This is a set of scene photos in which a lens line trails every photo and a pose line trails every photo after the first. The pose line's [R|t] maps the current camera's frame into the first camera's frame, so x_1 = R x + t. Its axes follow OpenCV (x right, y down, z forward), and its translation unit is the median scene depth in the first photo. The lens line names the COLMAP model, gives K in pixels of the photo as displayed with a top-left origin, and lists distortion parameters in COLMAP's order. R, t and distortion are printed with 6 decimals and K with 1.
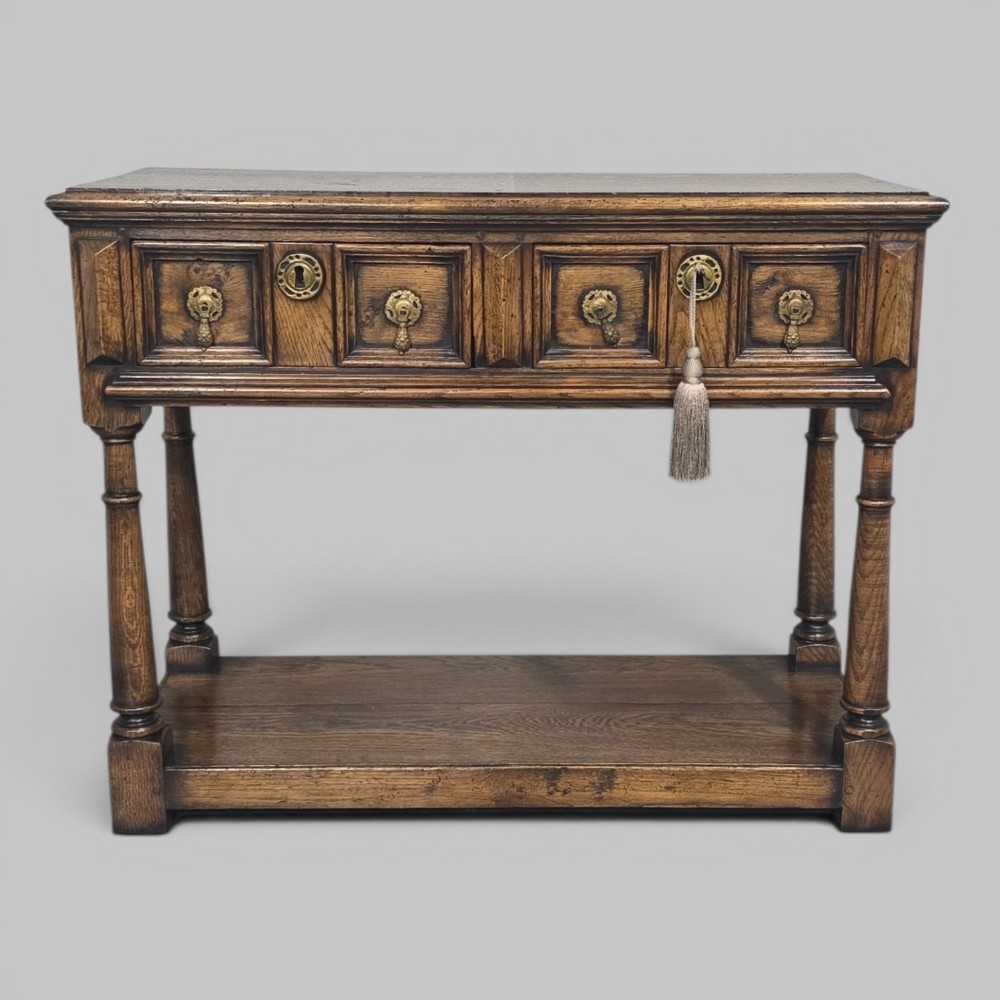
lens RADIAL K [[1649.4, 0, 553.3], [0, 1649.4, 522.8], [0, 0, 1]] dist [0.268975, -0.807728]
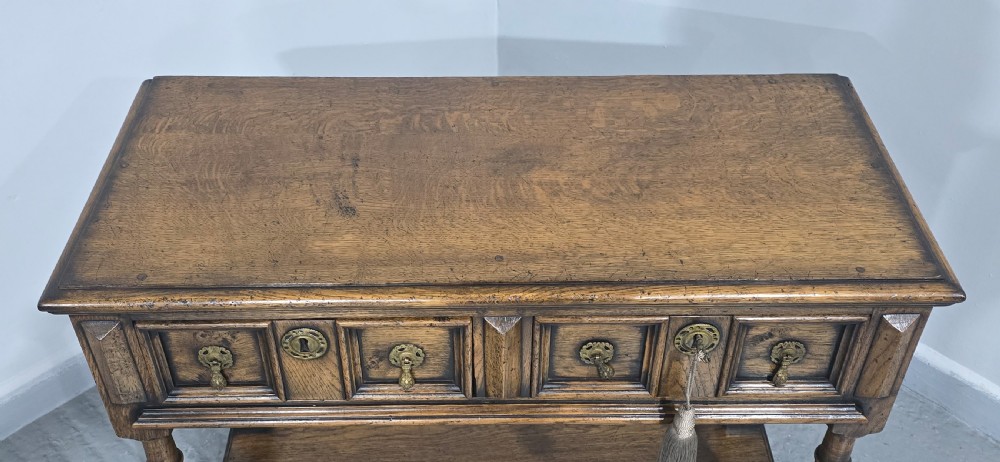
lens RADIAL K [[975.7, 0, 495.1], [0, 975.7, 218.4], [0, 0, 1]] dist [0.150419, -0.301712]
pose [[0.999919, 0.006677, -0.010847, -0.029311], [-0.001383, 0.903490, 0.428607, -0.469010], [0.012662, -0.428558, 0.903426, 0.485868]]
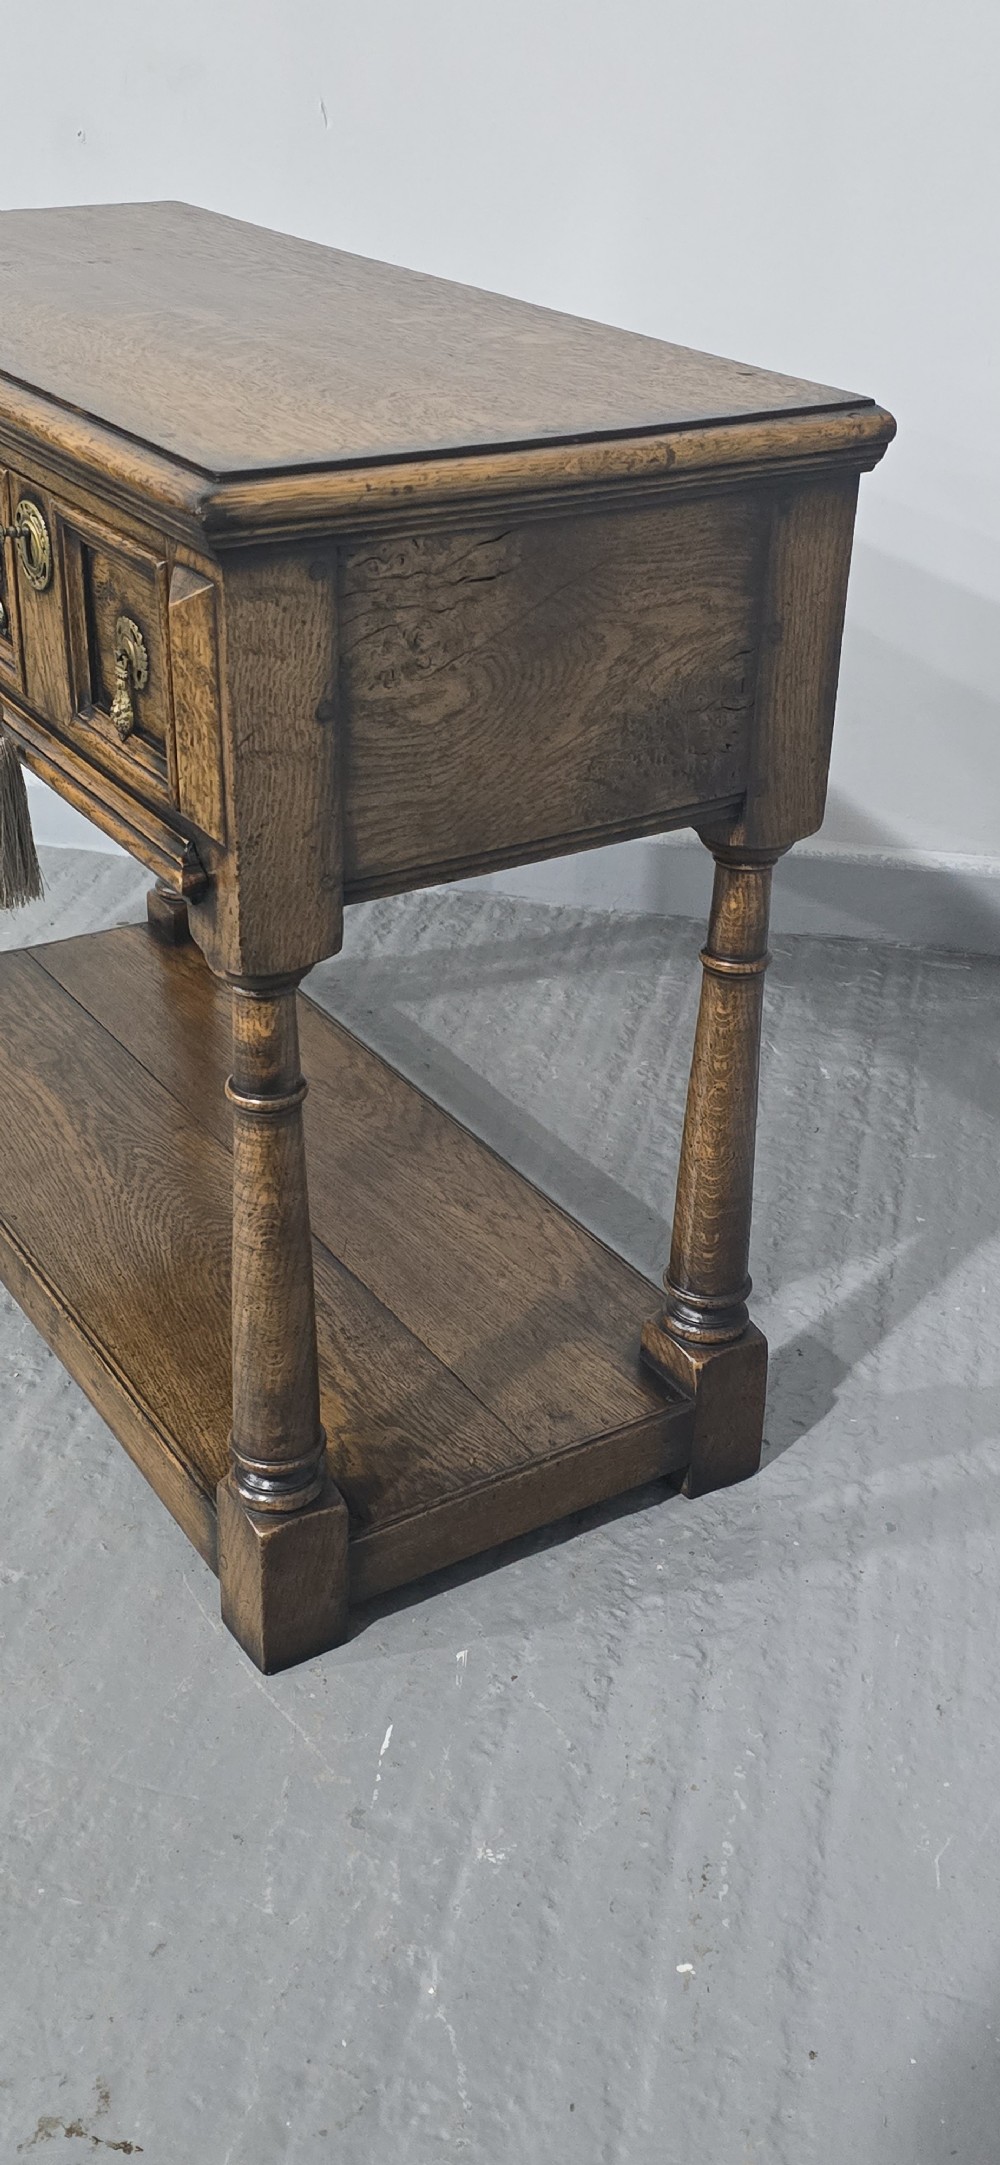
lens RADIAL K [[2126.1, 0, 512.6], [0, 2126.1, 1086.4], [0, 0, 1]] dist [0.101672, -0.169429]
pose [[0.513251, 0.419355, -0.748809, 0.733005], [-0.240946, 0.907813, 0.343251, -0.258794], [0.823722, 0.004248, 0.566978, 0.740778]]
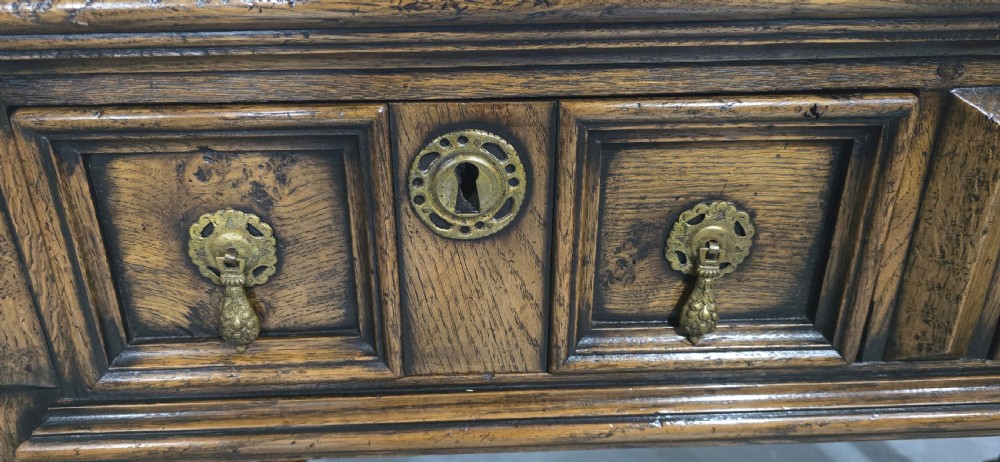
lens RADIAL K [[742.1, 0, 495.9], [0, 742.1, 226.8], [0, 0, 1]] dist [0.101054, -0.166656]
pose [[0.999735, -0.019959, 0.011491, -0.145840], [0.017436, 0.981909, 0.188546, -0.169082], [-0.015047, -0.188296, 0.981997, 0.817927]]
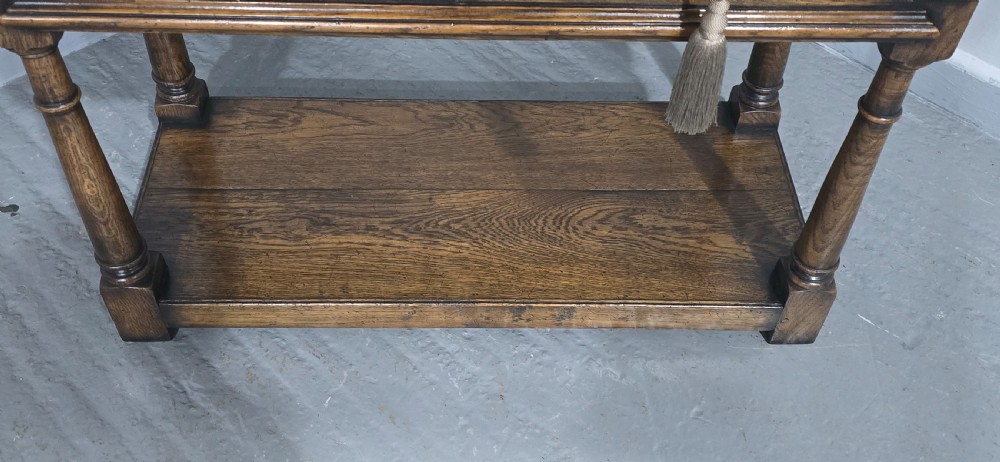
lens RADIAL K [[975.7, 0, 495.1], [0, 975.7, 218.4], [0, 0, 1]] dist [0.150419, -0.301712]
pose [[0.999596, 0.019459, 0.020741, -0.032291], [-0.027695, 0.831862, 0.554291, -0.275665], [-0.006468, -0.554641, 0.832064, 0.534135]]
